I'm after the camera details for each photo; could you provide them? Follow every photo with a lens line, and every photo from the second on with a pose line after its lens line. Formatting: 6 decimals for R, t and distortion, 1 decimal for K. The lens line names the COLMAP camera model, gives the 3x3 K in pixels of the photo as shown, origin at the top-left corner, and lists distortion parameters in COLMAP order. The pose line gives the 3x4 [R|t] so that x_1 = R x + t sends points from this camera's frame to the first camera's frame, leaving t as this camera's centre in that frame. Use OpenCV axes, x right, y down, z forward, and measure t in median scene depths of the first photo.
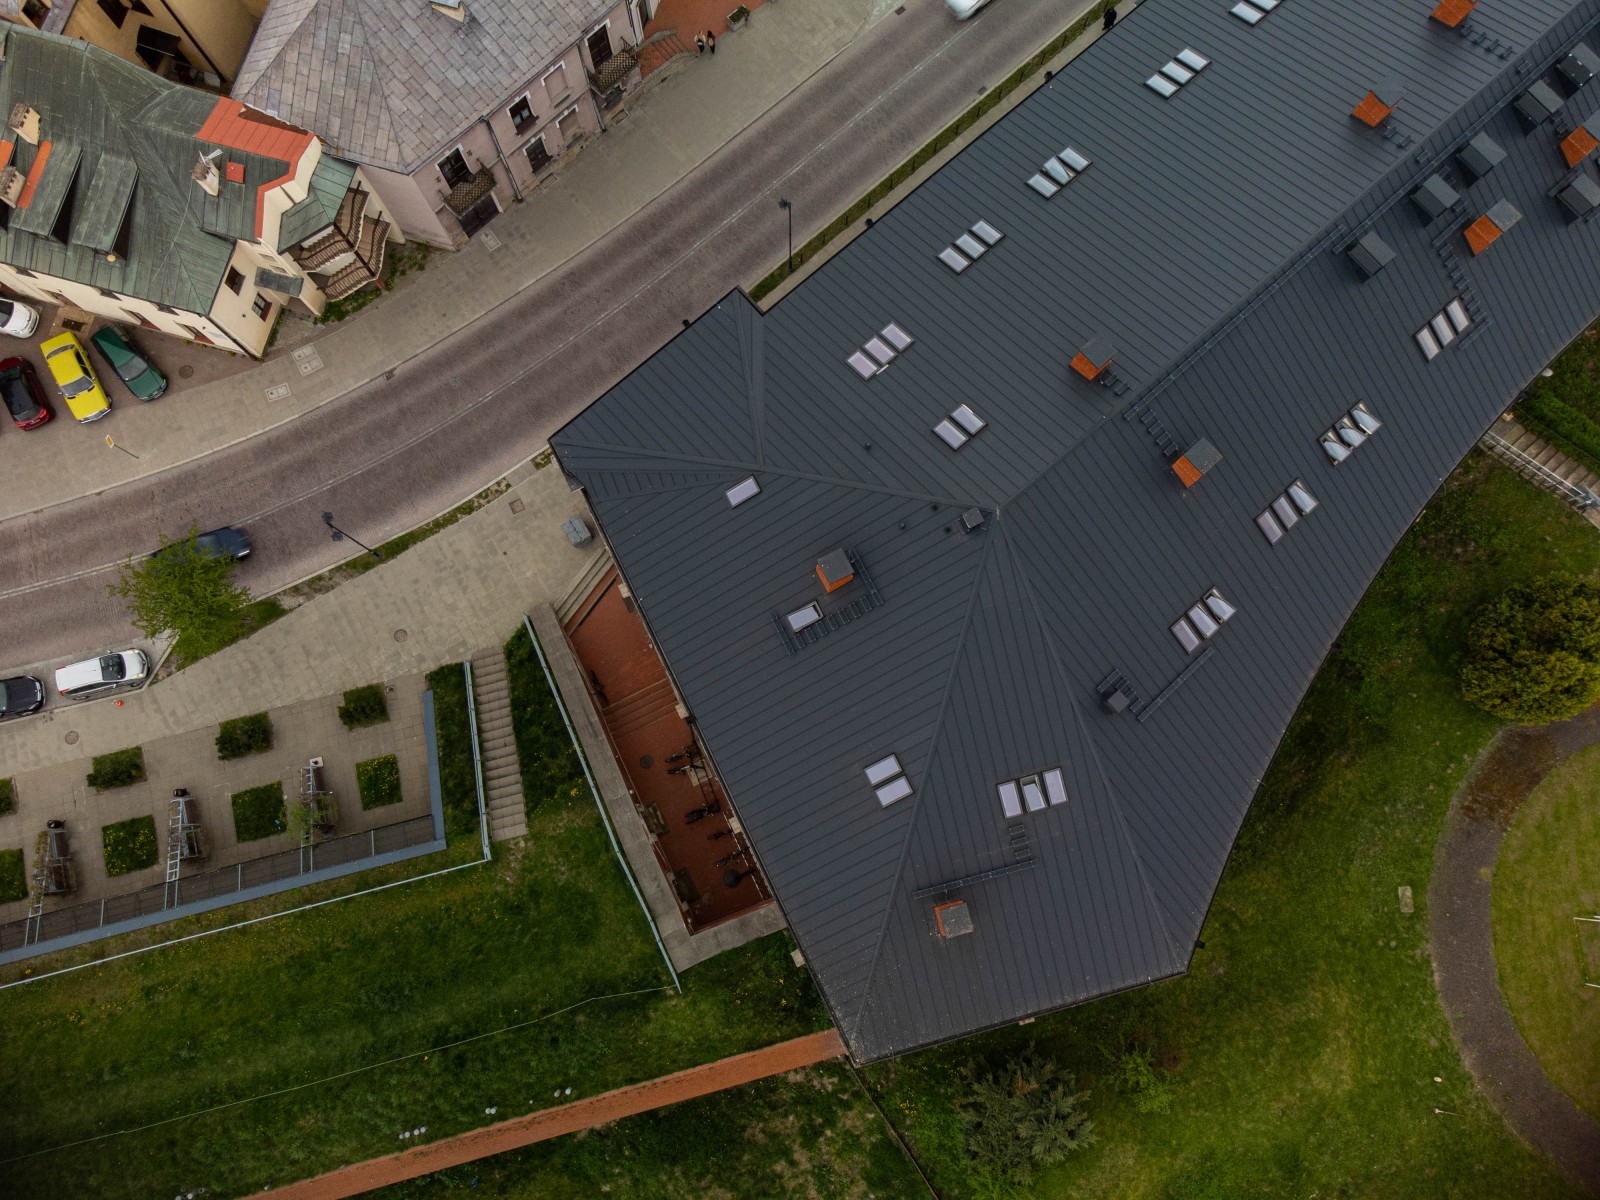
lens RADIAL K [[1199.8, 0, 815.0], [0, 1199.8, 596.2], [0, 0, 1]] dist [-0.006339, 0.037573]
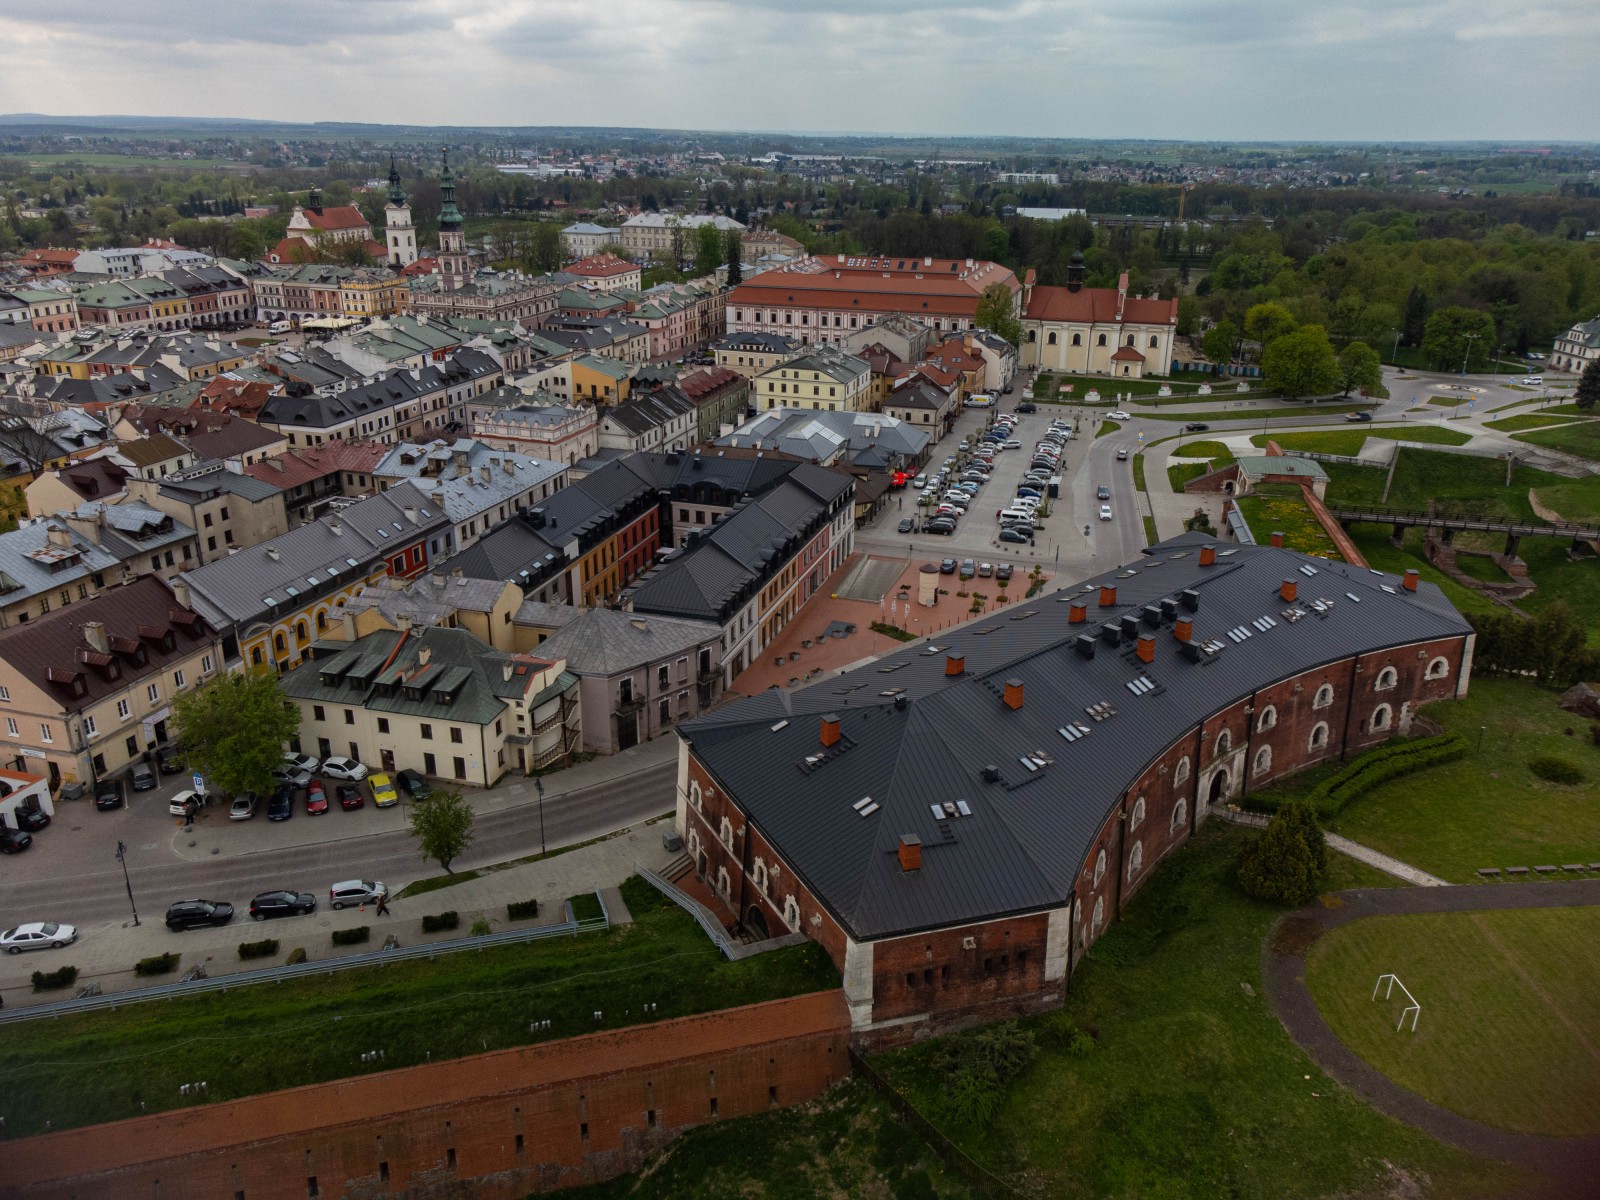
lens RADIAL K [[1199.8, 0, 815.0], [0, 1199.8, 596.2], [0, 0, 1]] dist [-0.006339, 0.037573]
pose [[0.999768, -0.013145, 0.017073, -0.030608], [0.021434, 0.525306, -0.850643, 1.202583], [0.002213, 0.850812, 0.525466, -0.126949]]
